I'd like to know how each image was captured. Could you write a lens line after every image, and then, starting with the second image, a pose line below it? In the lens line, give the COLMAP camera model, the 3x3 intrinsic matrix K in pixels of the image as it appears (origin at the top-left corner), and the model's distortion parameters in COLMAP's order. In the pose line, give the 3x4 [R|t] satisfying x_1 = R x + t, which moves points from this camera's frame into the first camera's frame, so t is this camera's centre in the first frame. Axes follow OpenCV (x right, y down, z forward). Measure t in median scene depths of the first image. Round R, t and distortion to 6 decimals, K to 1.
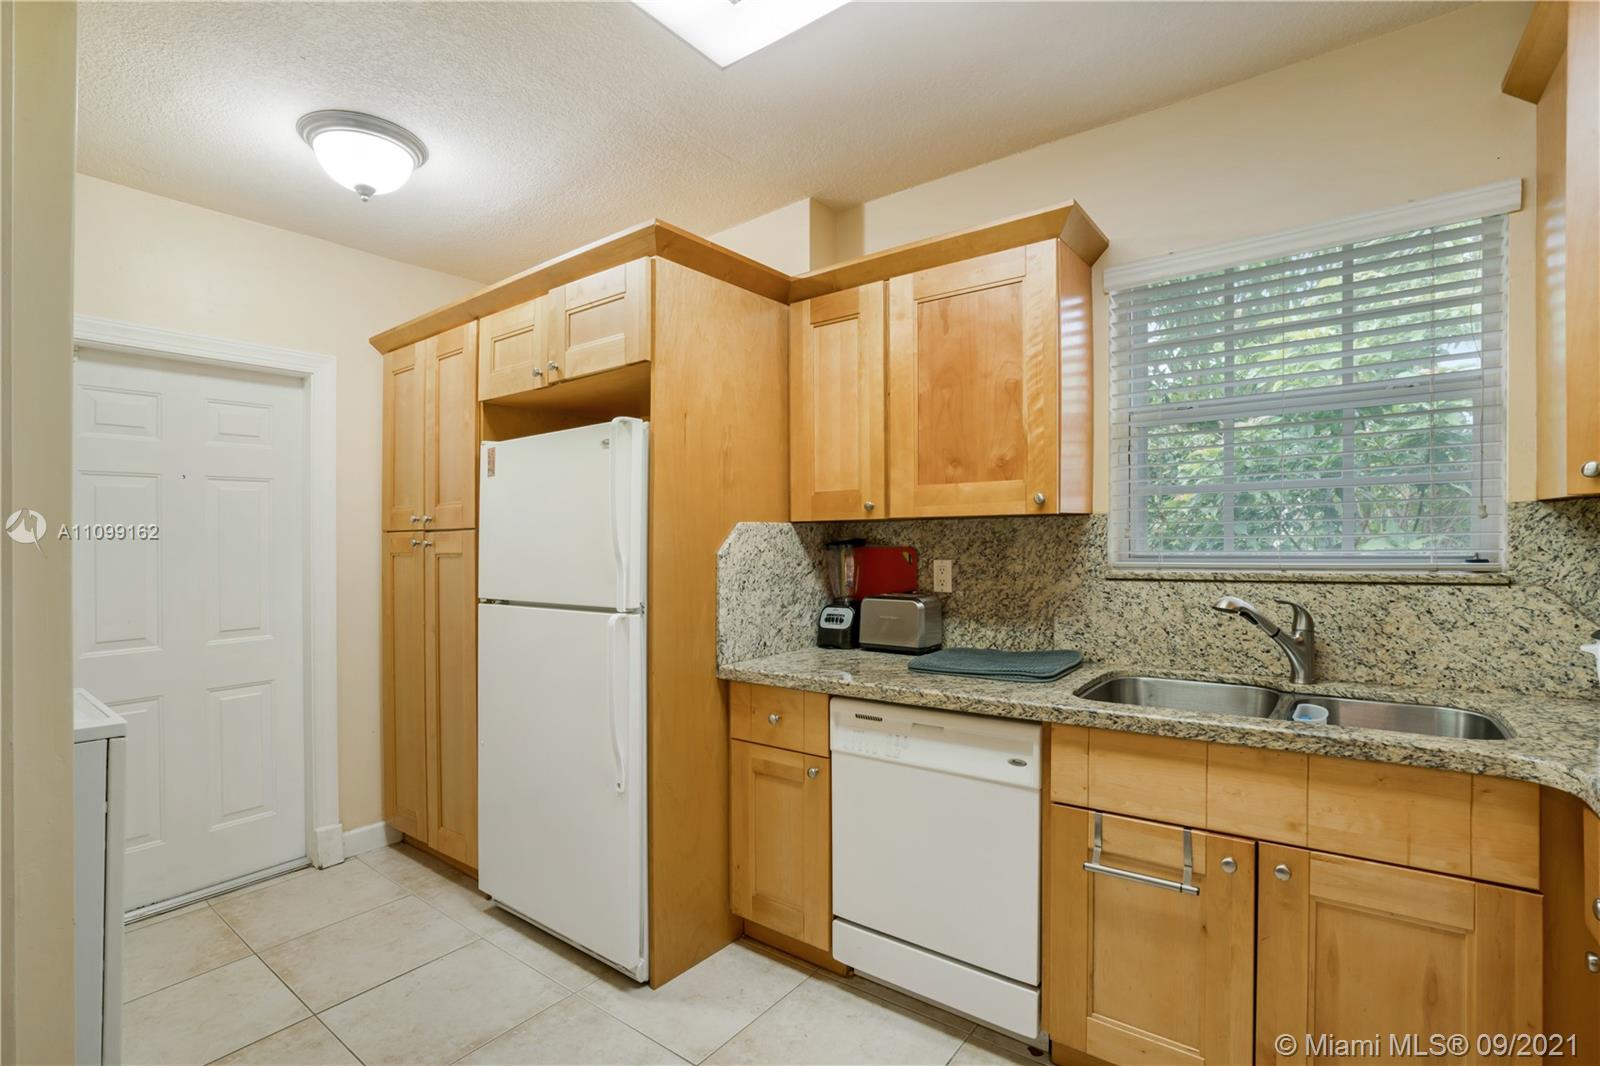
lens RADIAL K [[735.9, 0, 800.0], [0, 735.9, 533.0], [0, 0, 1]] dist [-0.062016, 0.027614]
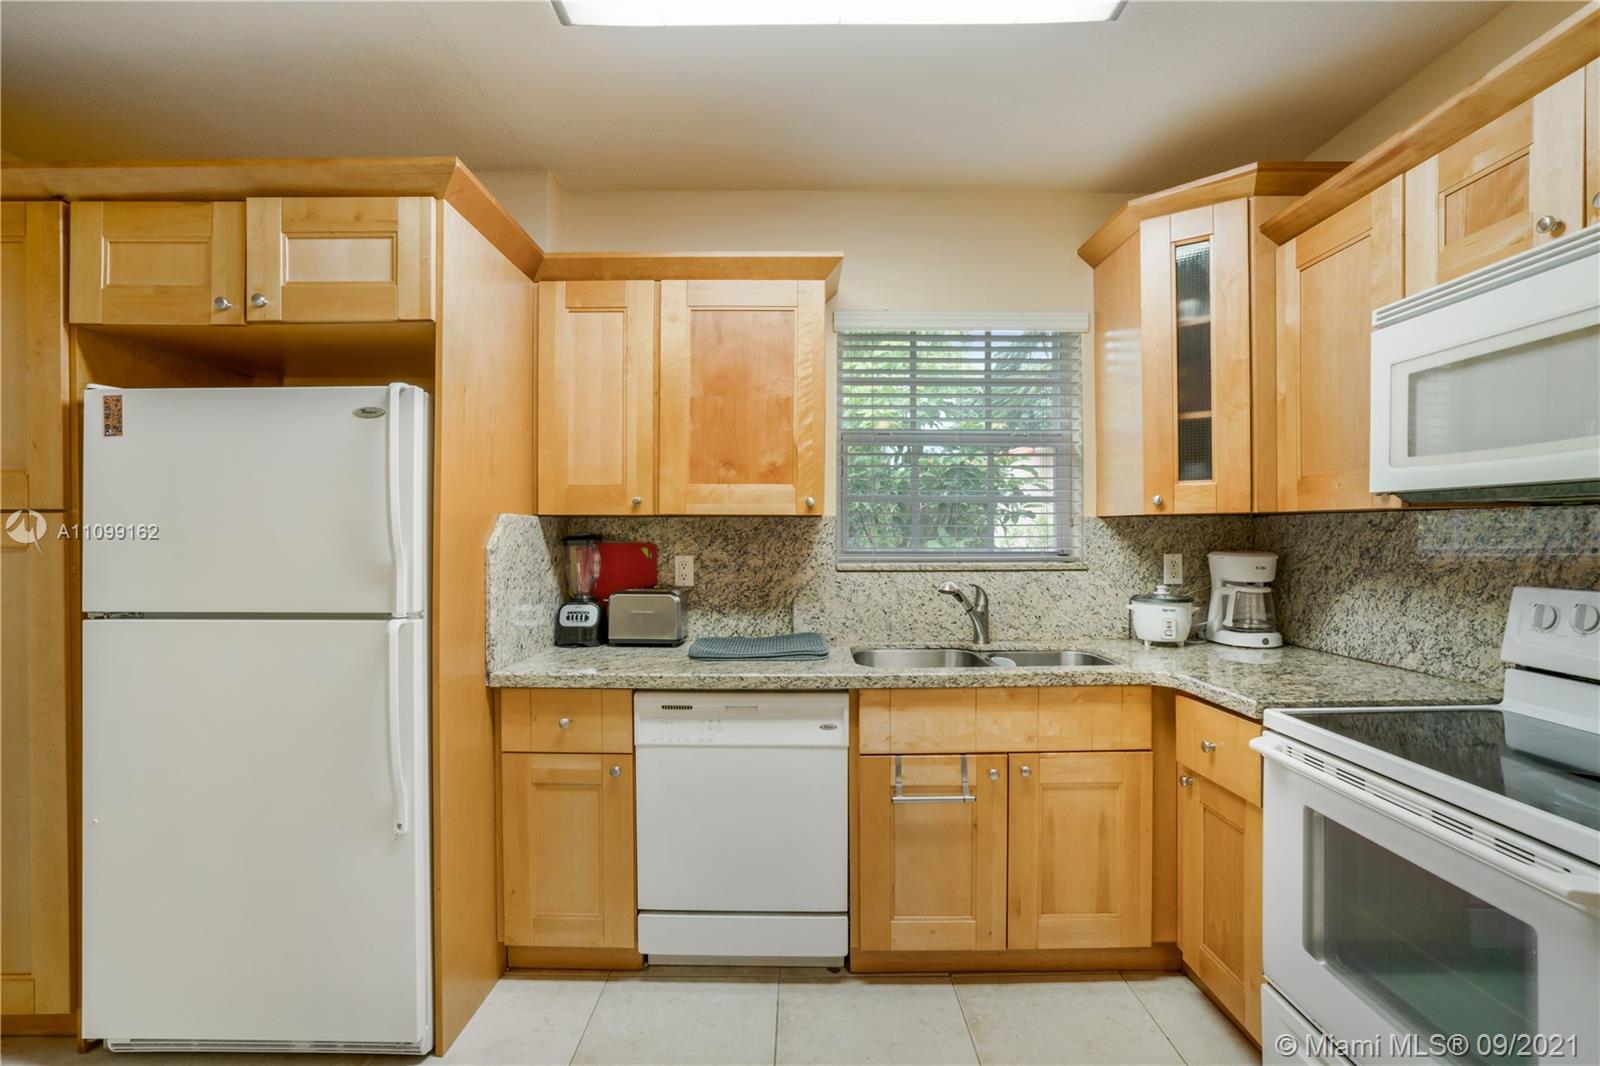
lens RADIAL K [[735.9, 0, 800.0], [0, 735.9, 533.0], [0, 0, 1]] dist [-0.062016, 0.027614]
pose [[0.802138, 0.017168, 0.596892, -0.361569], [-0.018003, 0.999828, -0.004564, 0.007638], [-0.596867, -0.007085, 0.802309, 0.067471]]
